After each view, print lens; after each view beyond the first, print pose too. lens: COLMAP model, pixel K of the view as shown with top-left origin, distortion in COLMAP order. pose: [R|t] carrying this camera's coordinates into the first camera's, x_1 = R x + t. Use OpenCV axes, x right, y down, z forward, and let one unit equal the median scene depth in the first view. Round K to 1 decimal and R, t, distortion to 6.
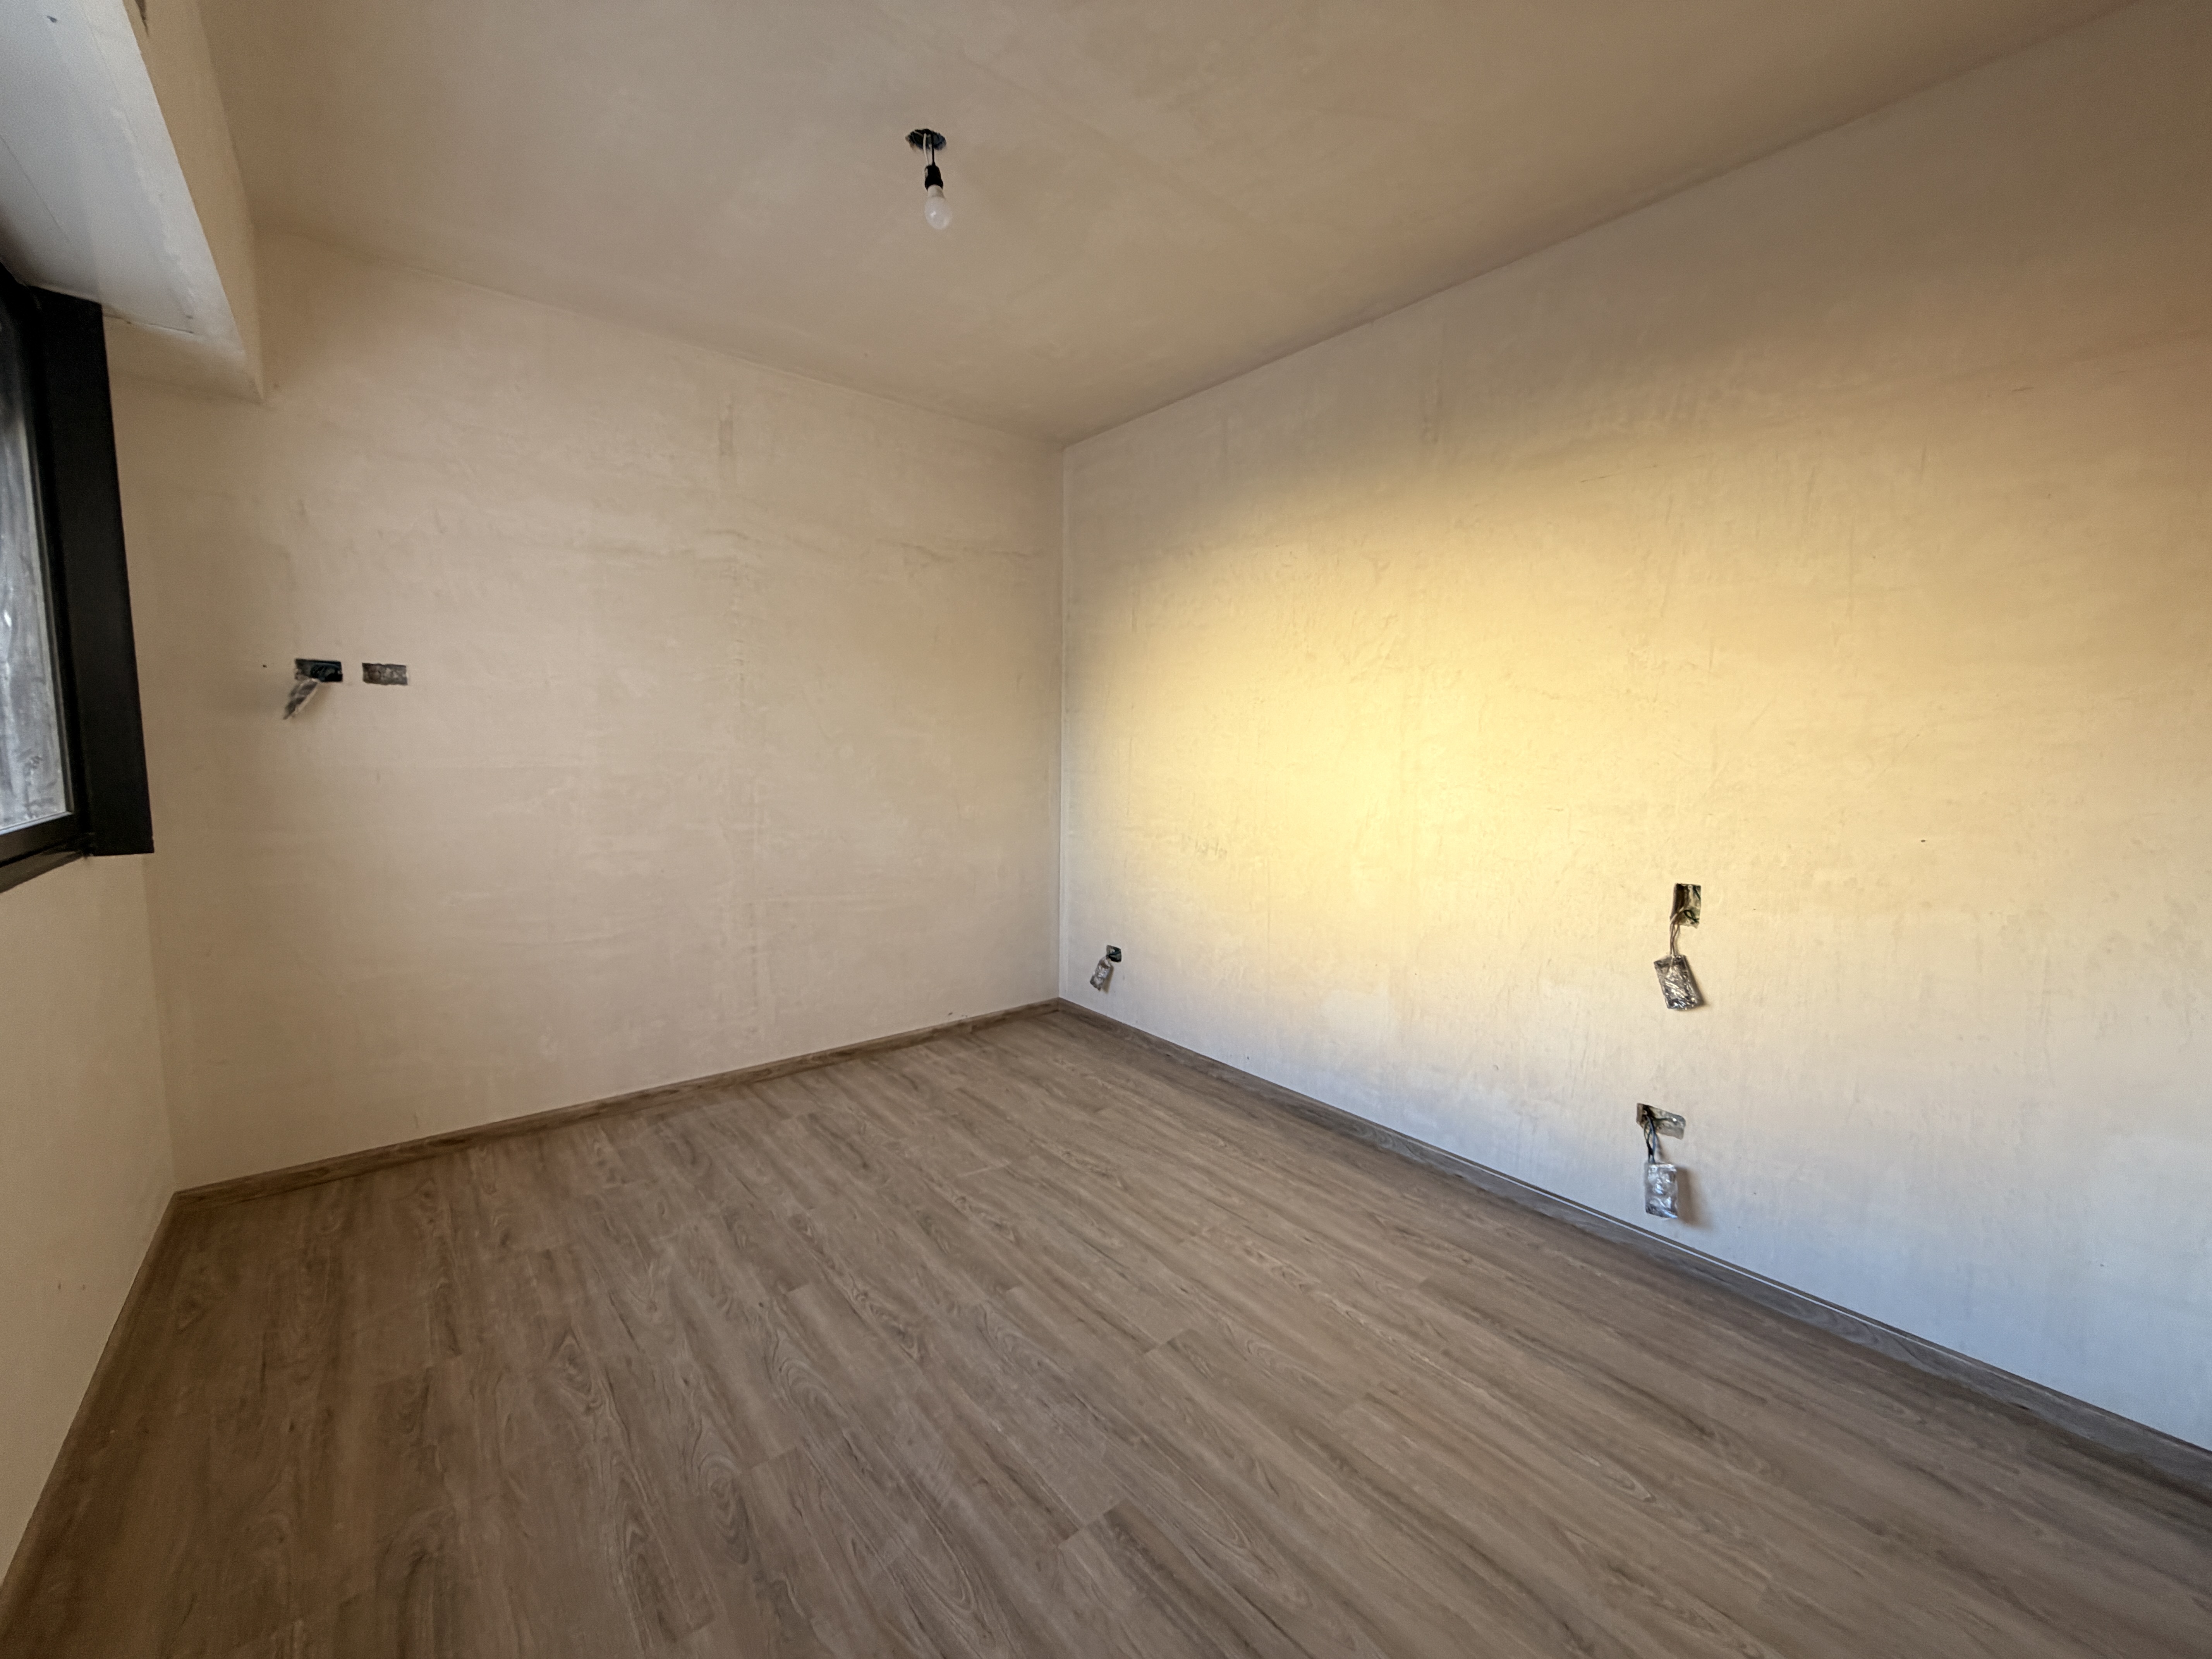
lens RADIAL K [[876.7, 0, 1099.3], [0, 876.7, 834.9], [0, 0, 1]] dist [-0.000921, 0.000177]
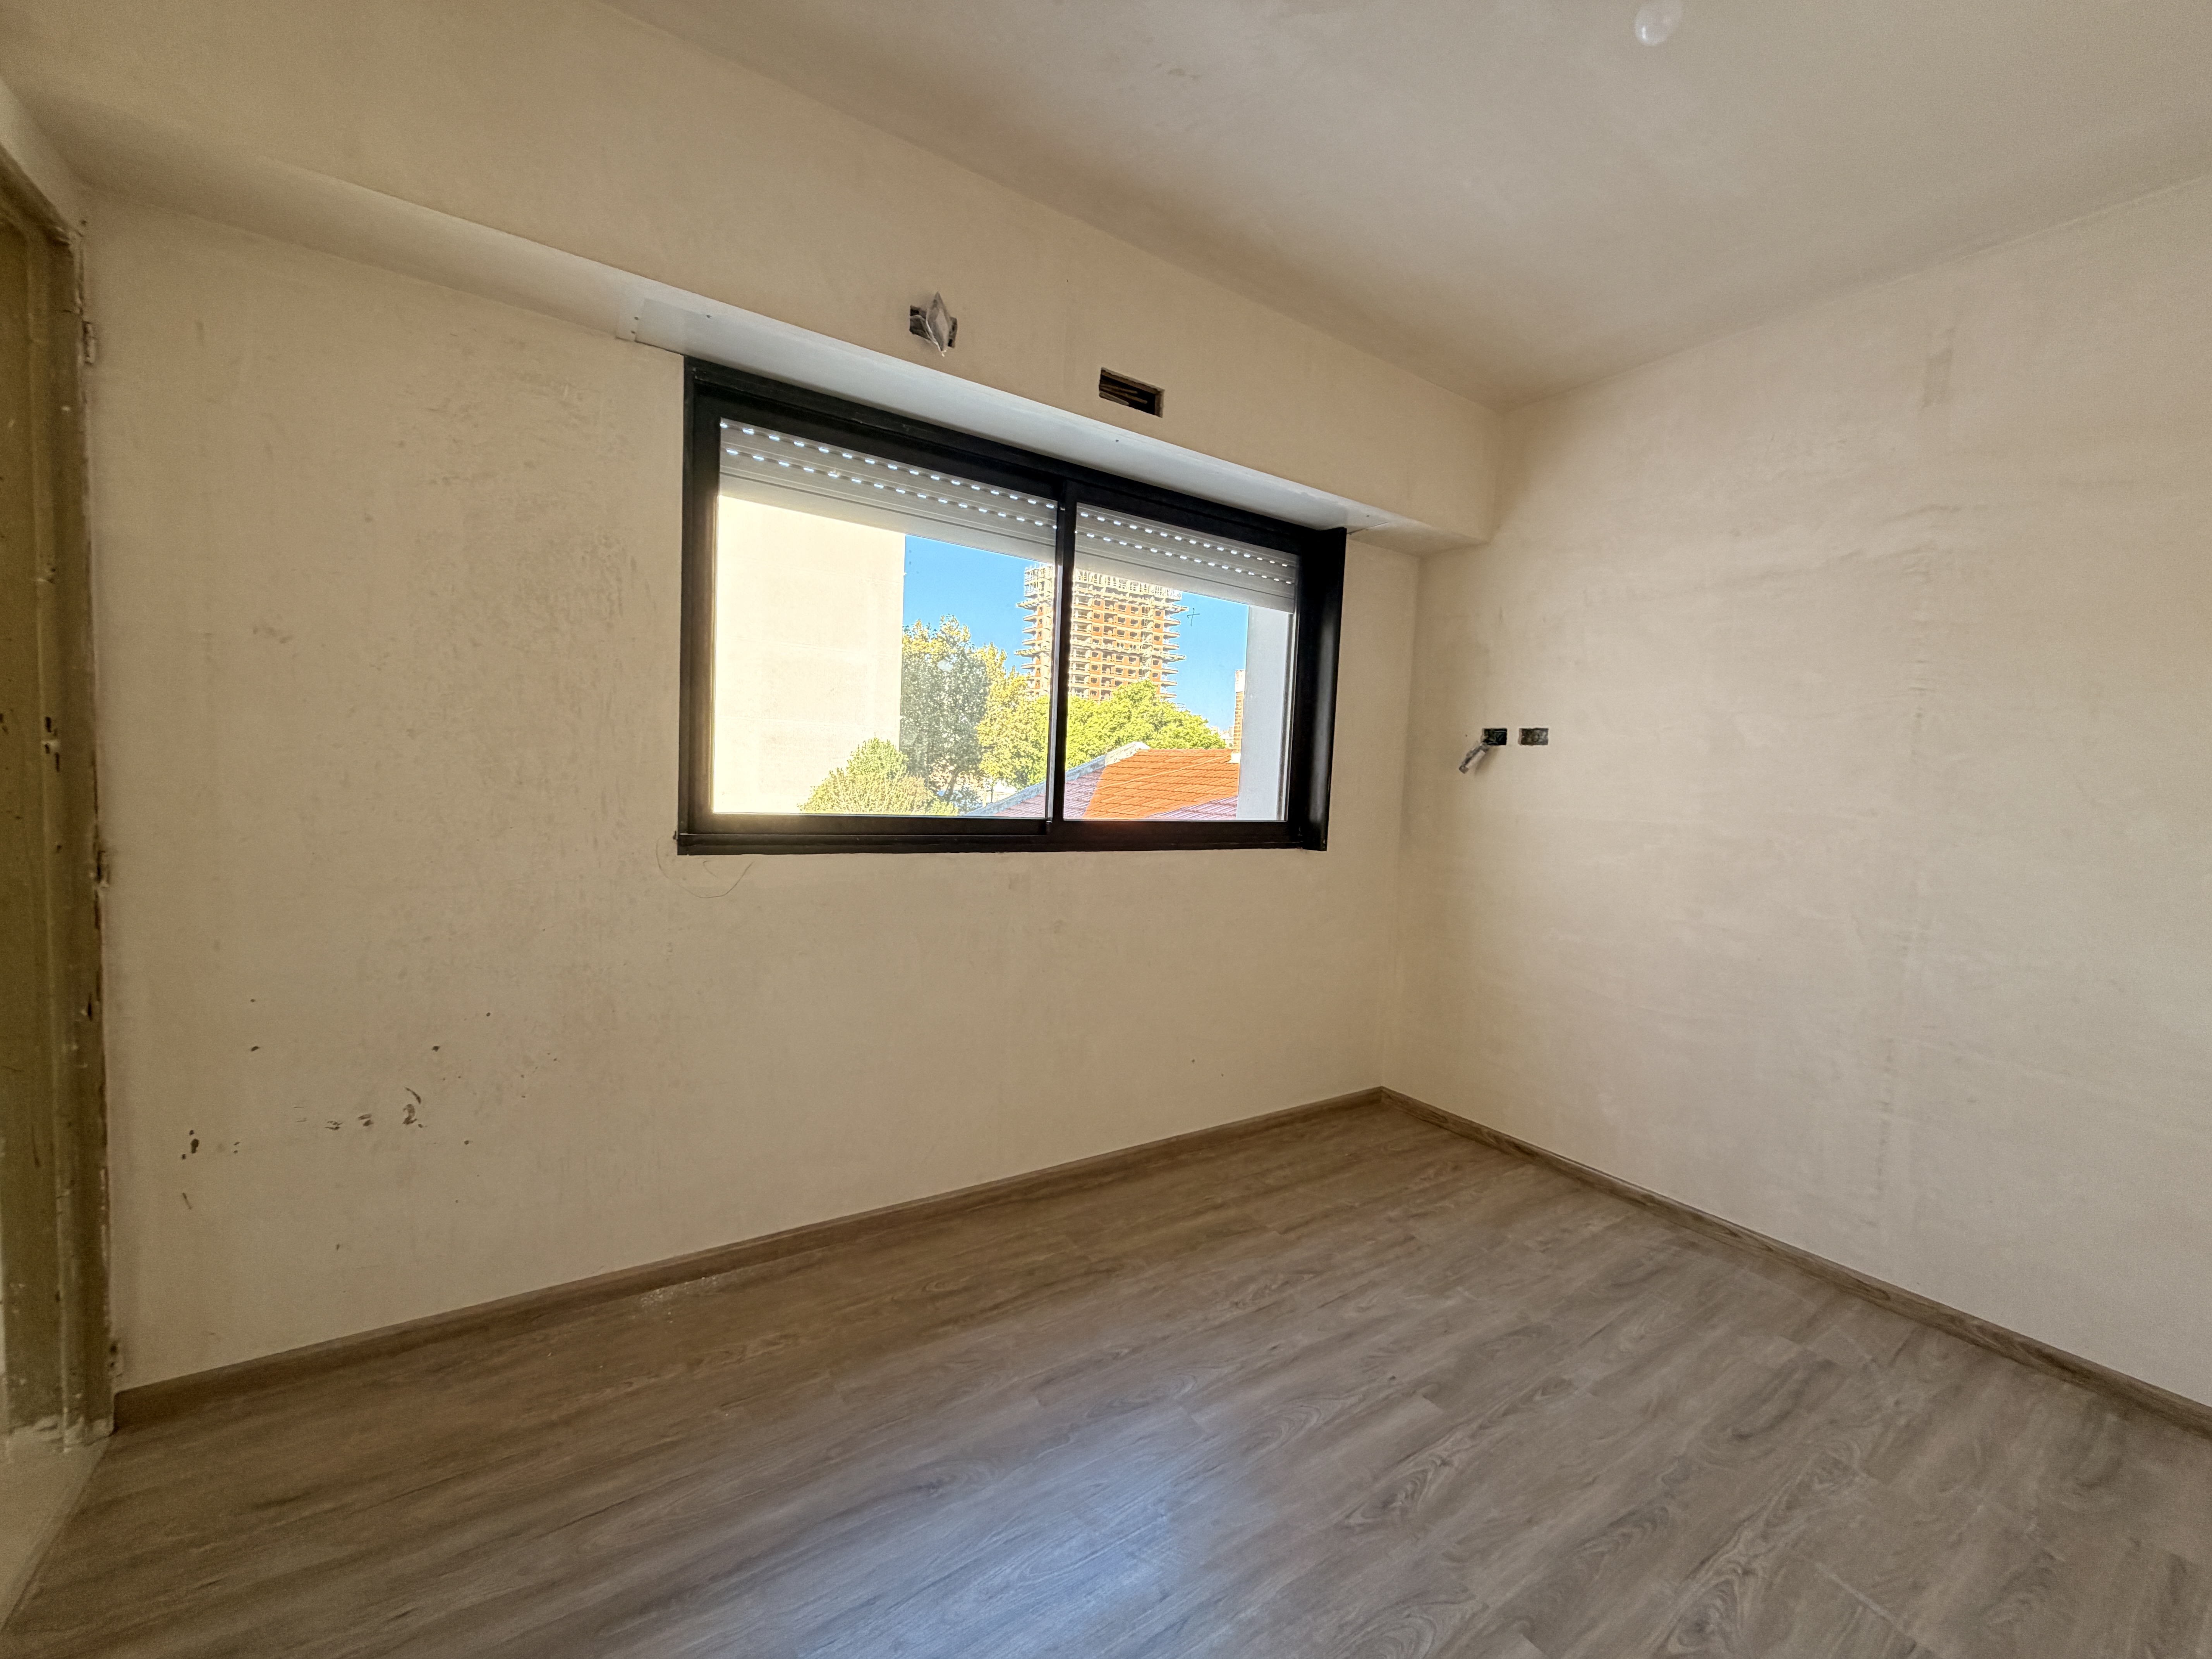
lens RADIAL K [[895.5, 0, 1123.5], [0, 895.5, 838.7], [0, 0, 1]] dist [-0.001017, 0.000110]
pose [[-0.100147, 0.049130, -0.993759, 0.454937], [-0.152779, 0.986176, 0.064152, -0.038813], [0.983173, 0.158250, -0.091257, 0.576735]]
